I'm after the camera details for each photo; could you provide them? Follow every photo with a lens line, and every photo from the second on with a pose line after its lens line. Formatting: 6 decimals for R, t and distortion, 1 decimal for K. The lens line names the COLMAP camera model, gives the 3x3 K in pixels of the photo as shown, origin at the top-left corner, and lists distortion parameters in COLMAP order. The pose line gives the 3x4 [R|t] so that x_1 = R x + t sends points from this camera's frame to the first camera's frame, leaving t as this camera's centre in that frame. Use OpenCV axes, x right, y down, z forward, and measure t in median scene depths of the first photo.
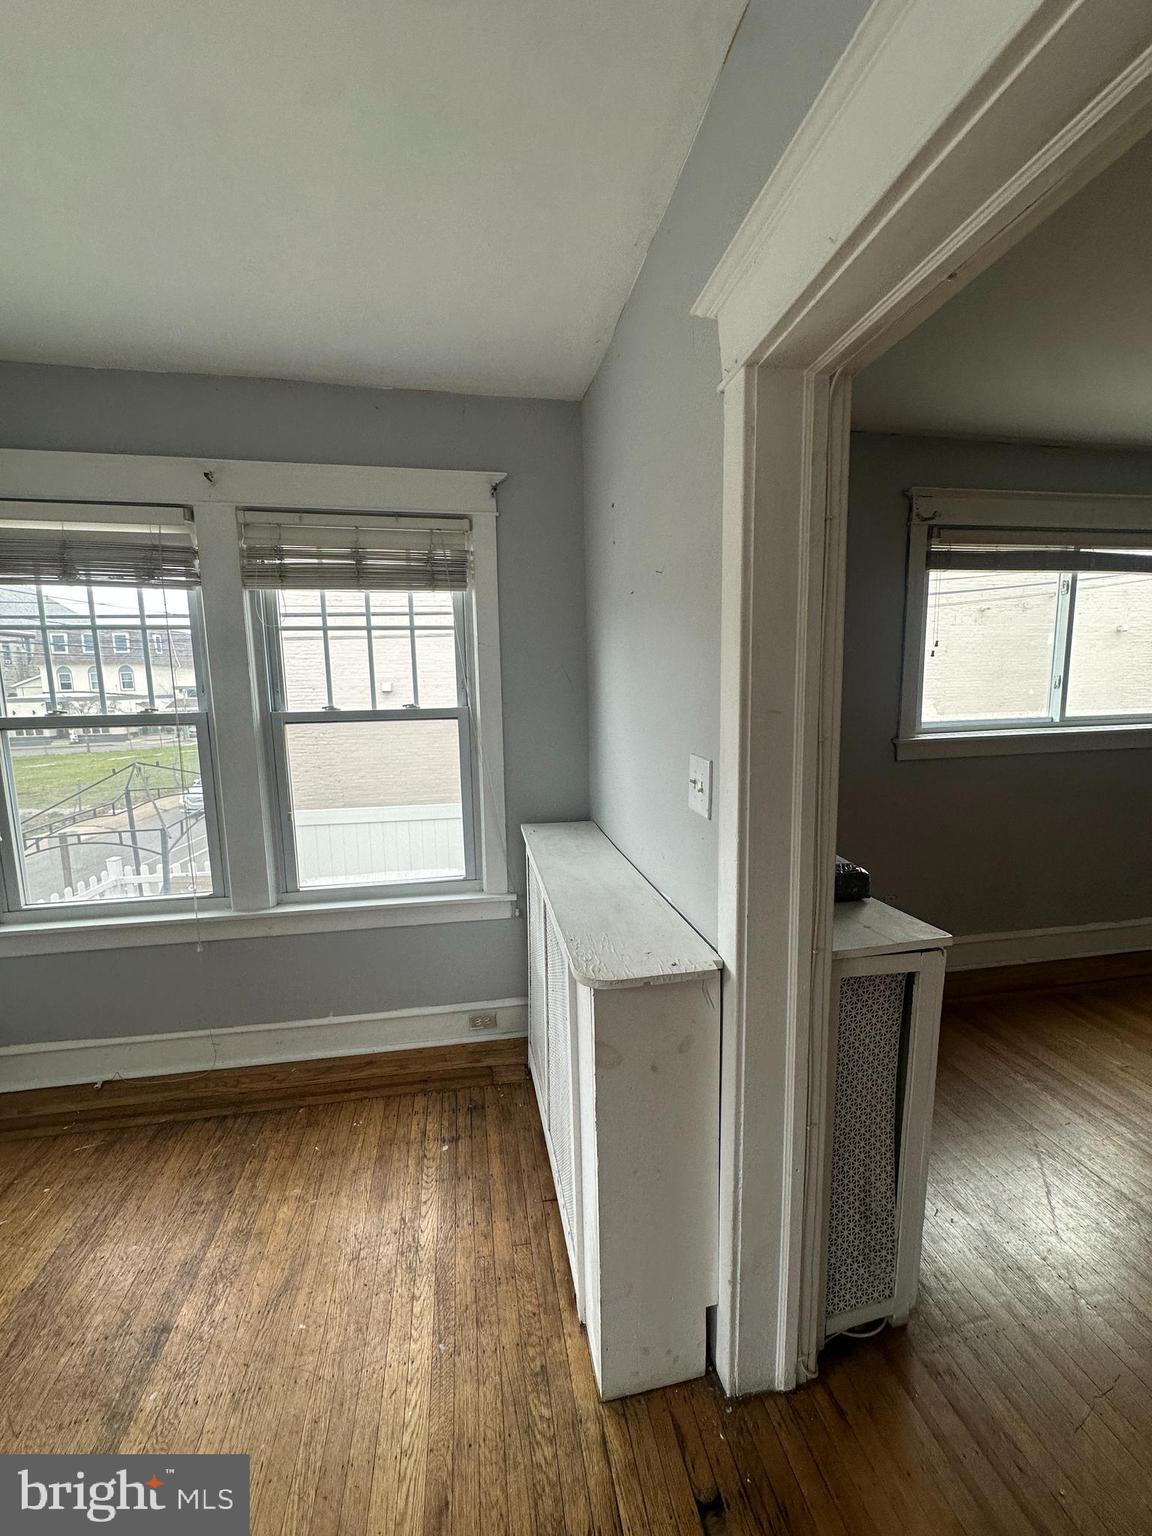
lens RADIAL K [[613.9, 0, 570.7], [0, 613.9, 774.4], [0, 0, 1]] dist [-0.004705, 0.001229]
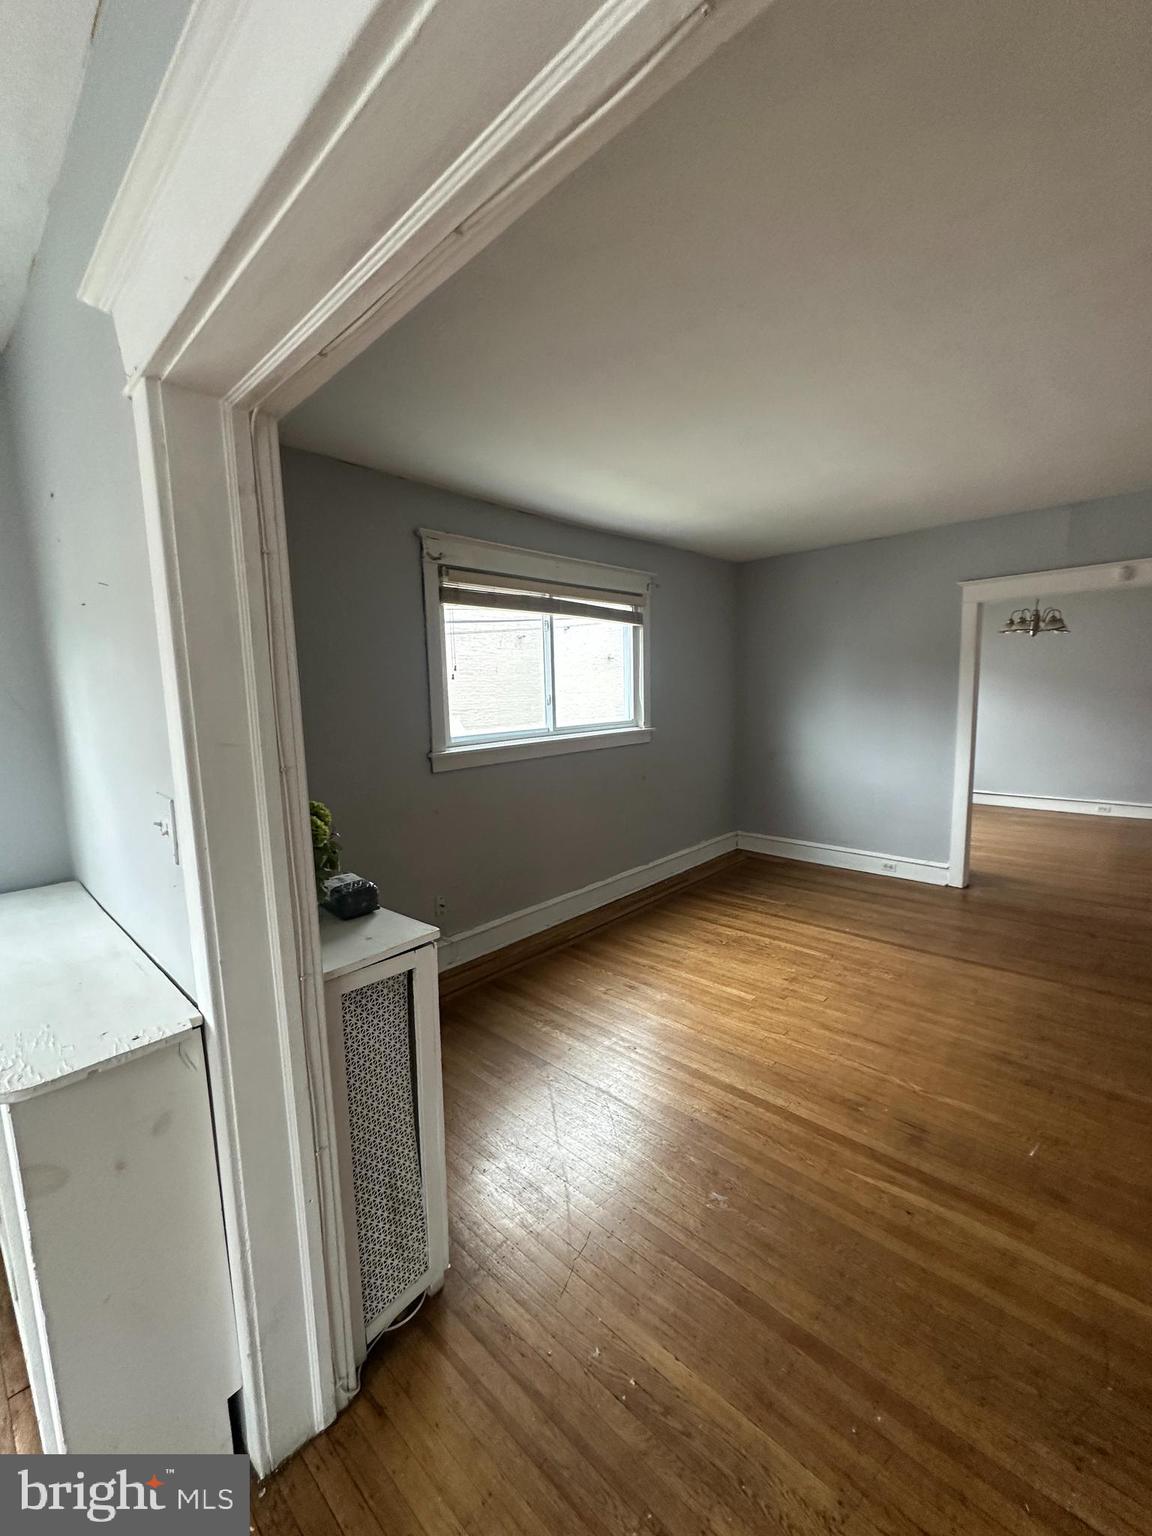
lens RADIAL K [[613.9, 0, 575.0], [0, 613.9, 773.1], [0, 0, 1]] dist [-0.004705, 0.001229]
pose [[0.795420, -0.083644, 0.600259, 0.153554], [0.100387, 0.994933, 0.005615, -0.006215], [-0.597687, 0.055792, 0.799786, -0.079145]]
